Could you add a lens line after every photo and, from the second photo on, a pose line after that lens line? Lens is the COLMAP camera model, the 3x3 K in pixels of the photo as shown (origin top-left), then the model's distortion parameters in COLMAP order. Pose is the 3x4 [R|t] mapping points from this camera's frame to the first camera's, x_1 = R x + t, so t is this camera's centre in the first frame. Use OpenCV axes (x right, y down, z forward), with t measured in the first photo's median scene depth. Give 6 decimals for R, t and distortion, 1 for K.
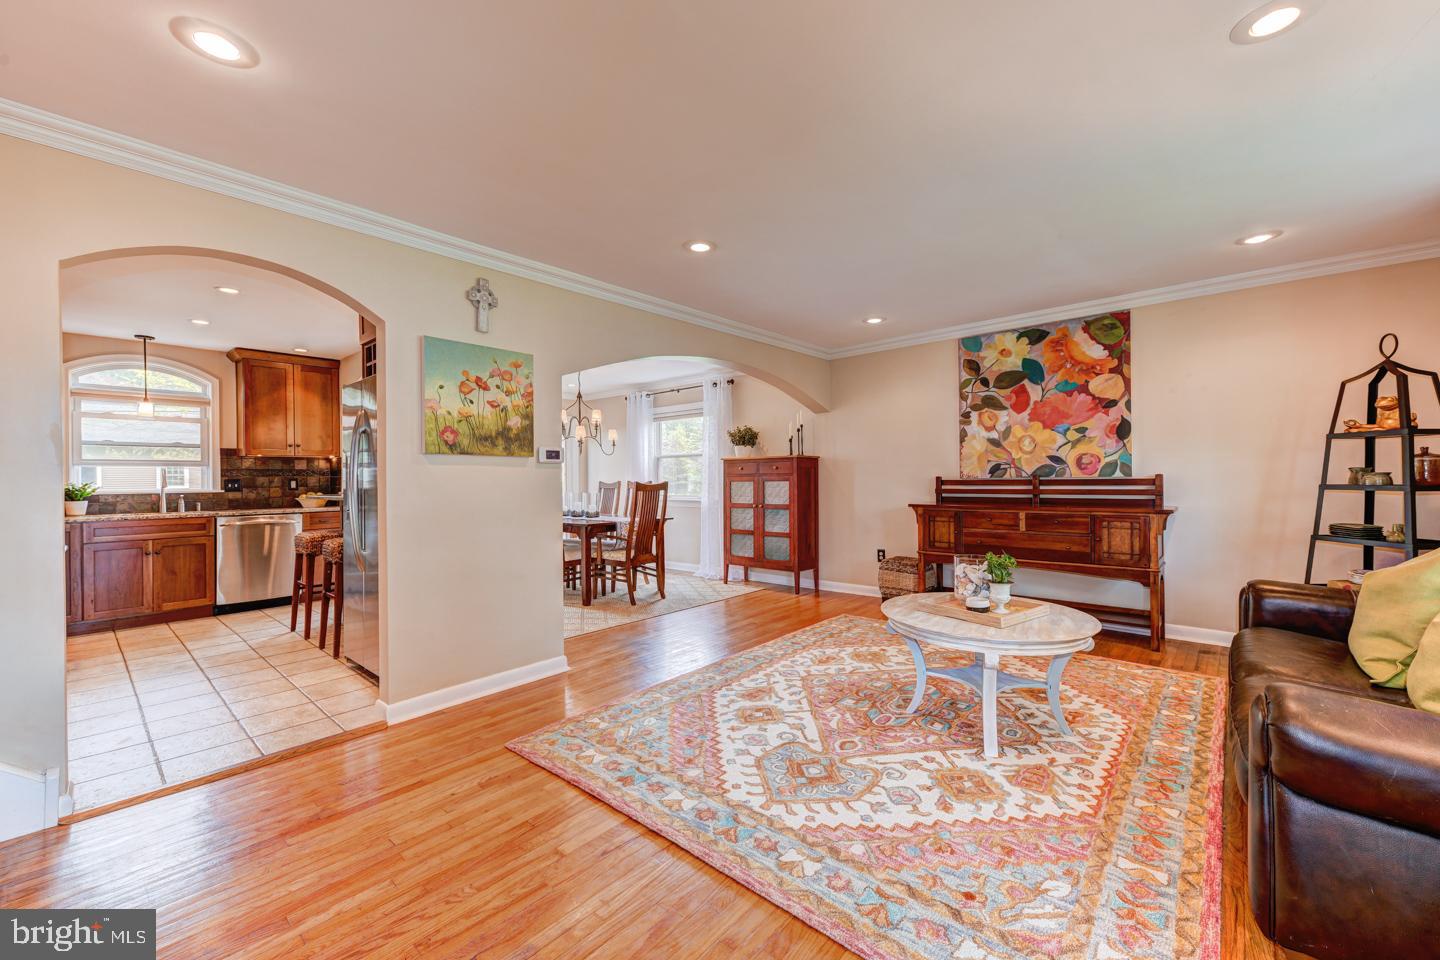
lens RADIAL K [[581.8, 0, 718.6], [0, 581.8, 482.4], [0, 0, 1]] dist [0.017869, 0.000160]
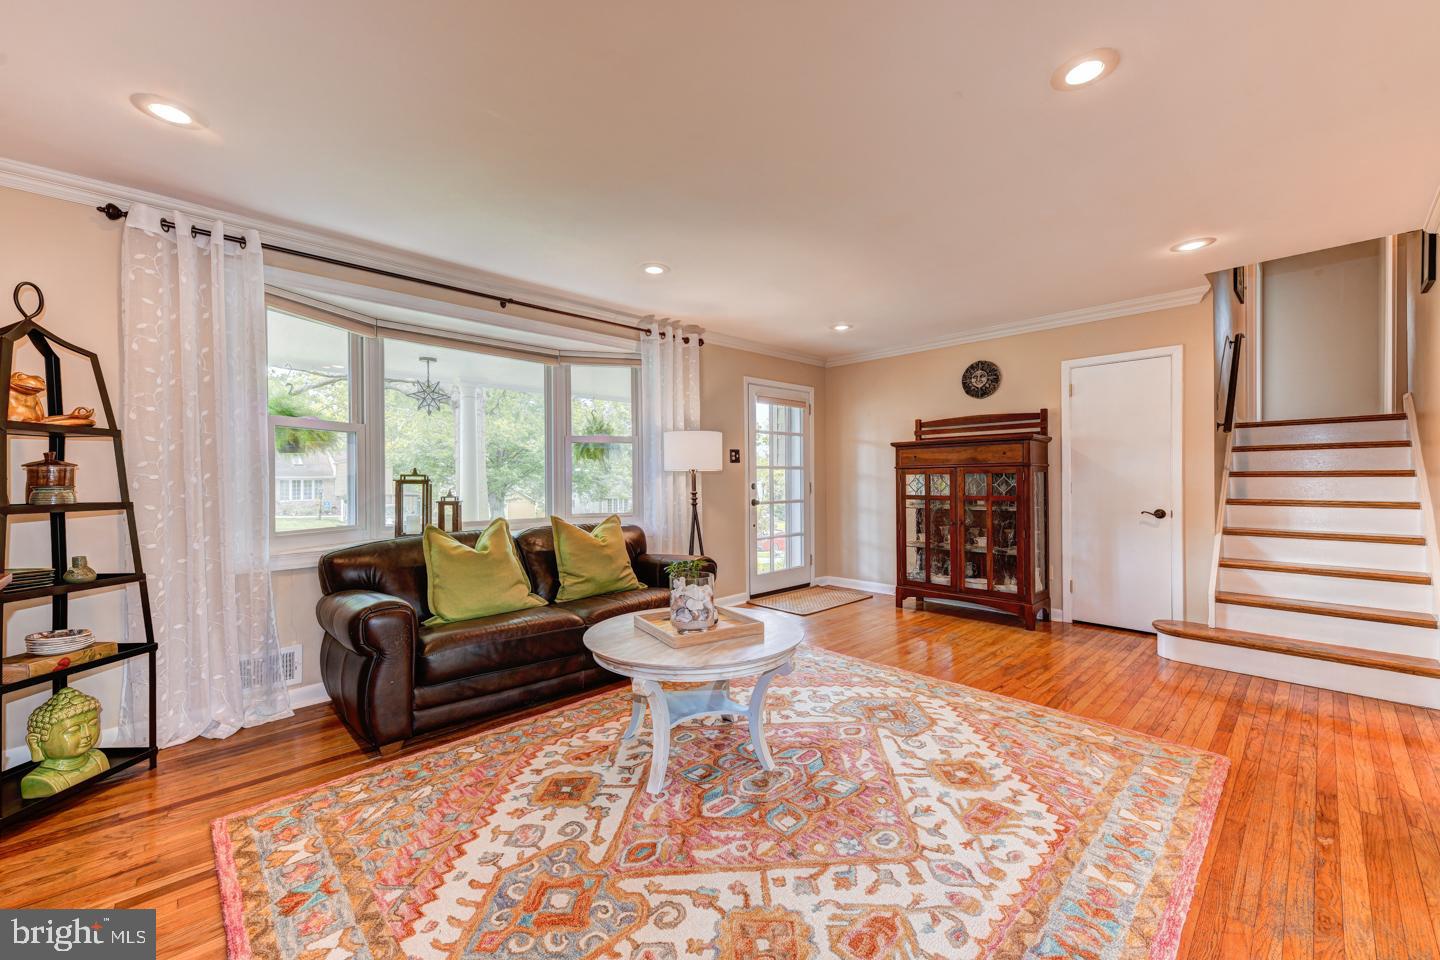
lens RADIAL K [[561.2, 0, 719.5], [0, 561.2, 478.3], [0, 0, 1]] dist [0.016927, 0.000032]
pose [[-0.996525, 0.019713, 0.080926, 0.329978], [0.019934, 0.999799, 0.001927, -0.013513], [-0.080872, 0.003534, -0.996718, 1.813098]]
